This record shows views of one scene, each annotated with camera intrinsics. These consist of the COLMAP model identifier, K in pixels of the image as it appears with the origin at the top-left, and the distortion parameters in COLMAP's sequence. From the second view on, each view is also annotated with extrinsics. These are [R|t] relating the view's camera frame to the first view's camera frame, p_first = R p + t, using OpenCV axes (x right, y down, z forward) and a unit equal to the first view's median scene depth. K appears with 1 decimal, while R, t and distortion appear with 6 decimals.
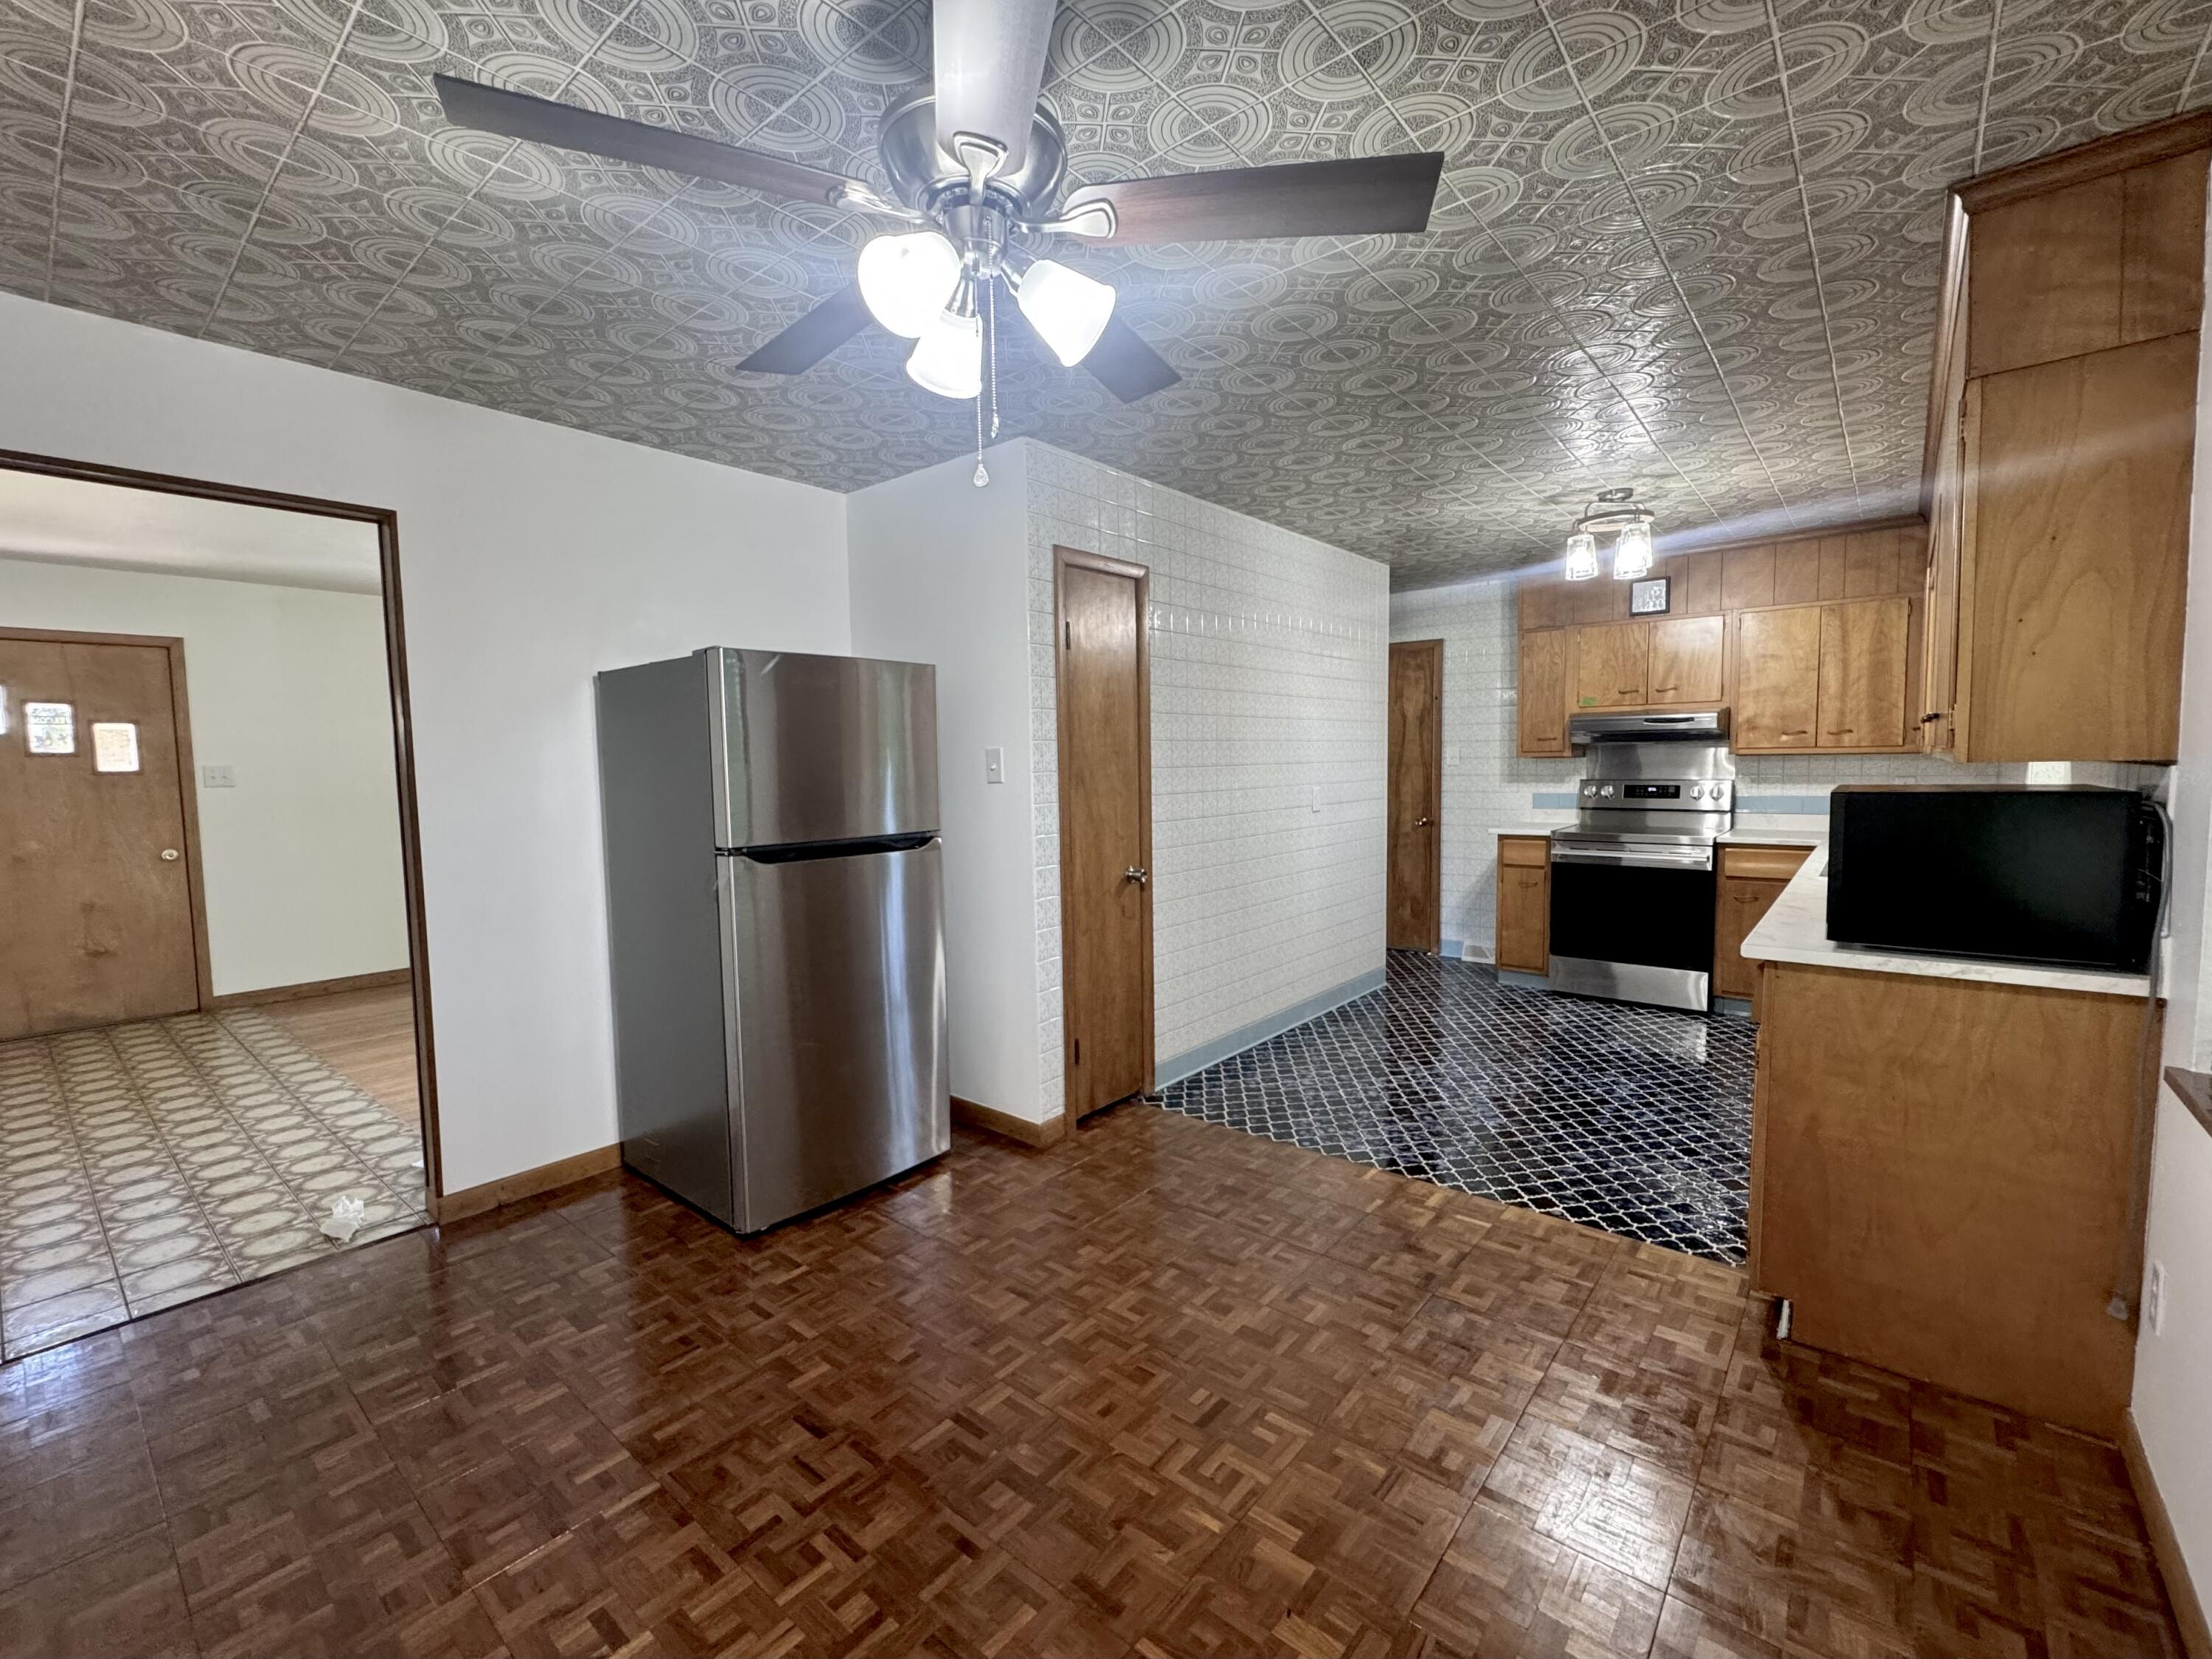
lens RADIAL K [[880.1, 0, 1137.9], [0, 880.1, 829.3], [0, 0, 1]] dist [-0.000383, 0.000152]
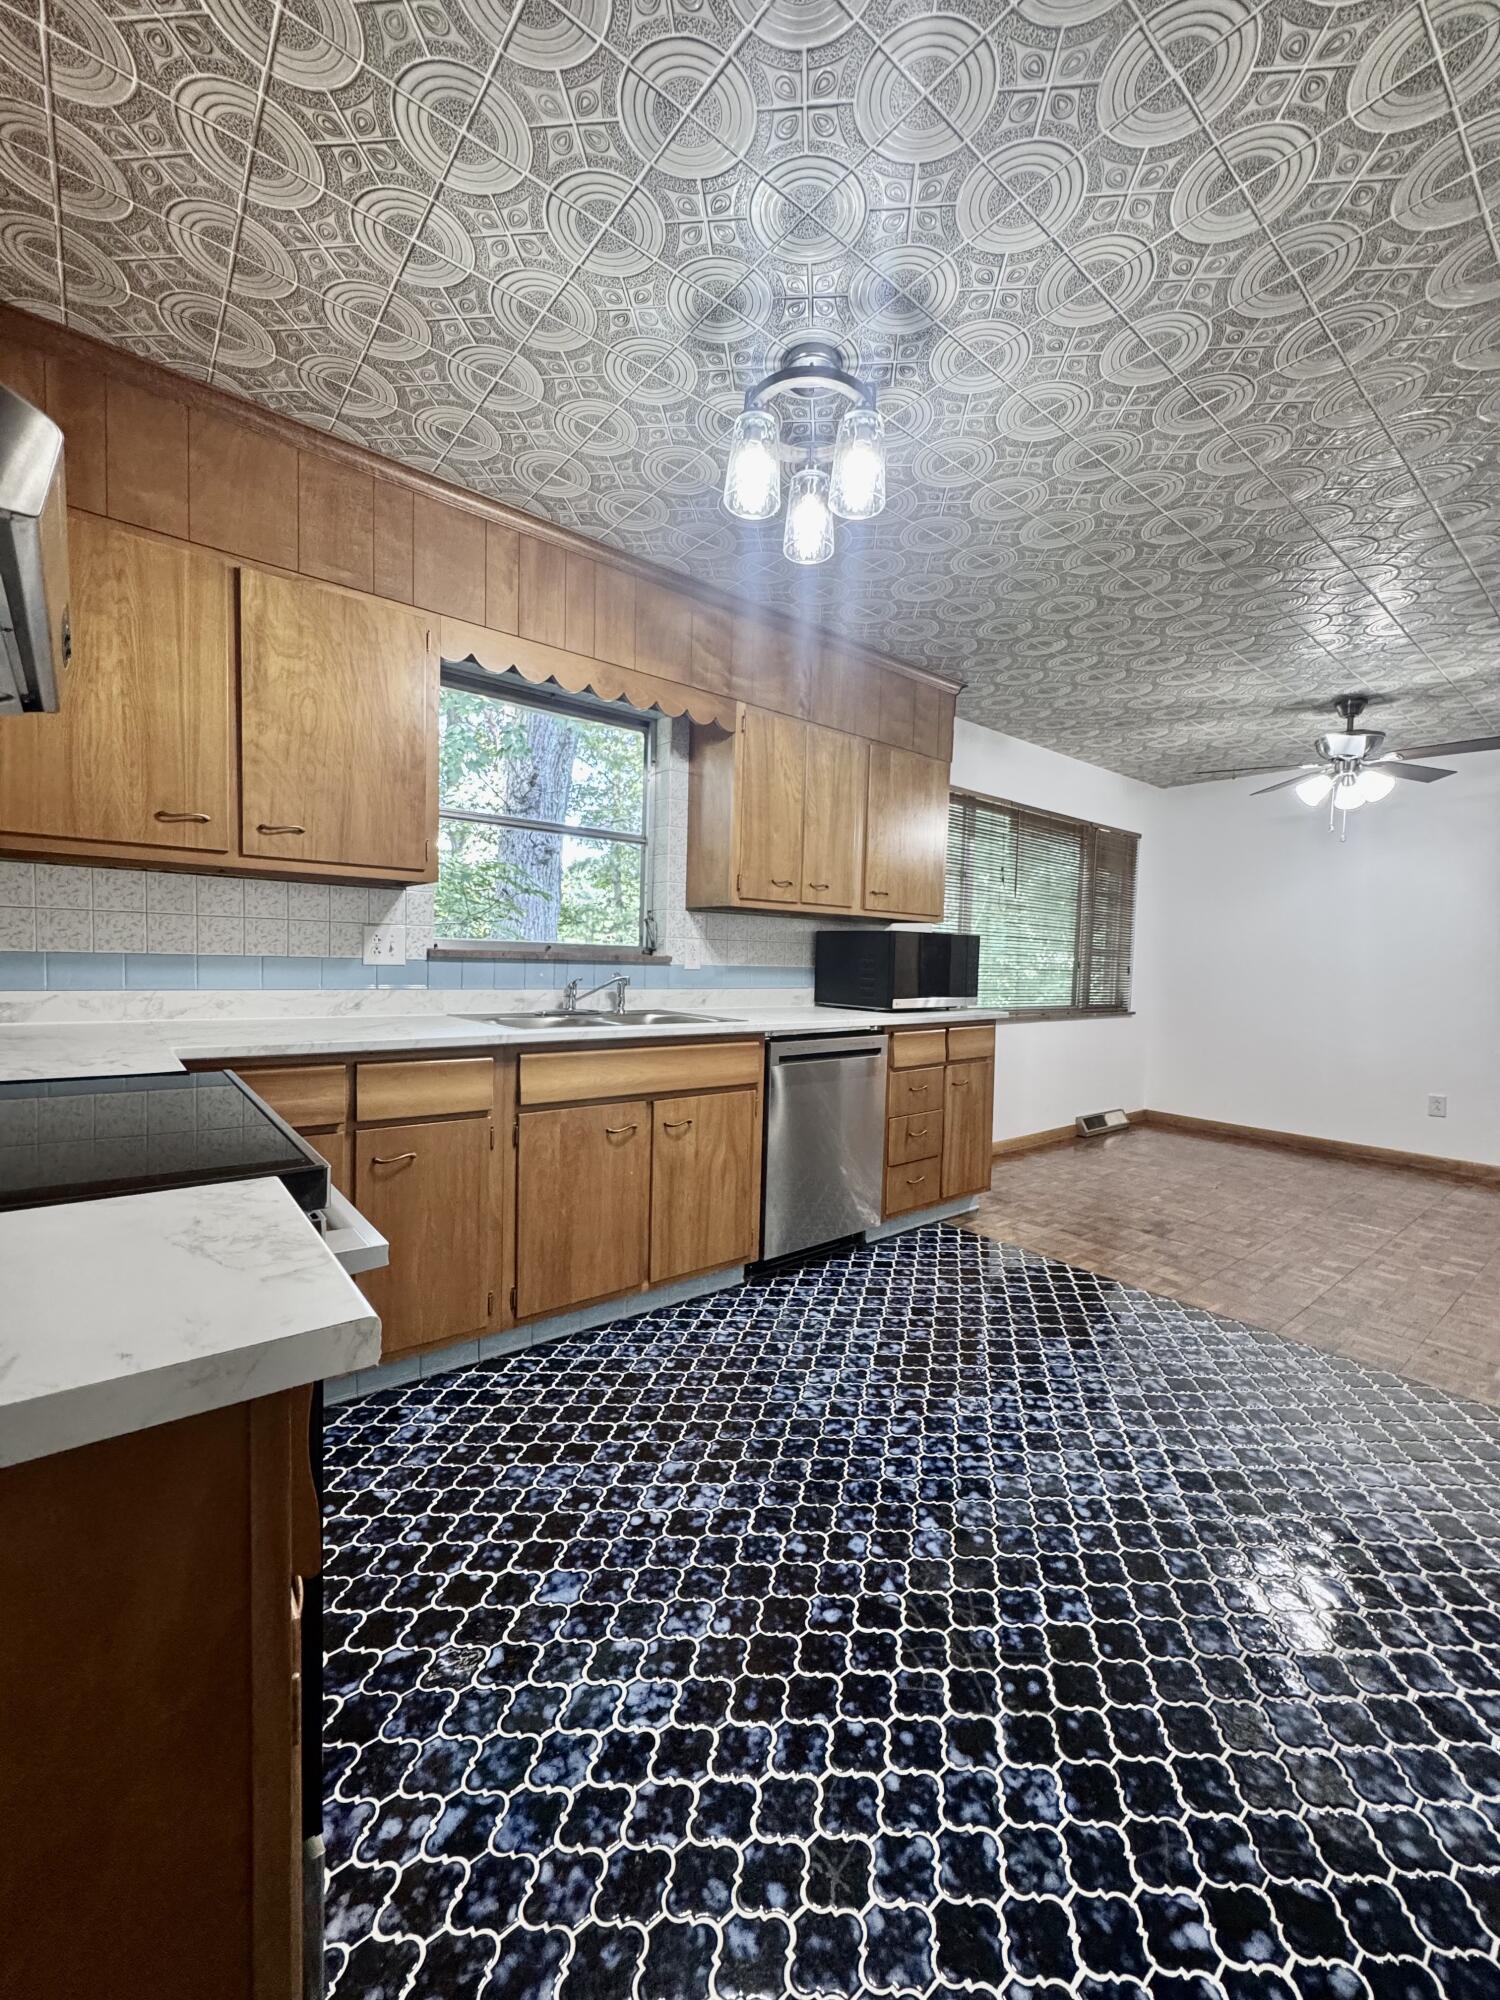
lens RADIAL K [[825.6, 0, 747.7], [0, 825.6, 1005.3], [0, 0, 1]] dist [-0.000653, 0.000181]
pose [[-0.982796, -0.019653, 0.183645, 0.422725], [0.004040, 0.991797, 0.127760, -0.057809], [-0.184650, 0.126304, -0.974655, 1.339095]]
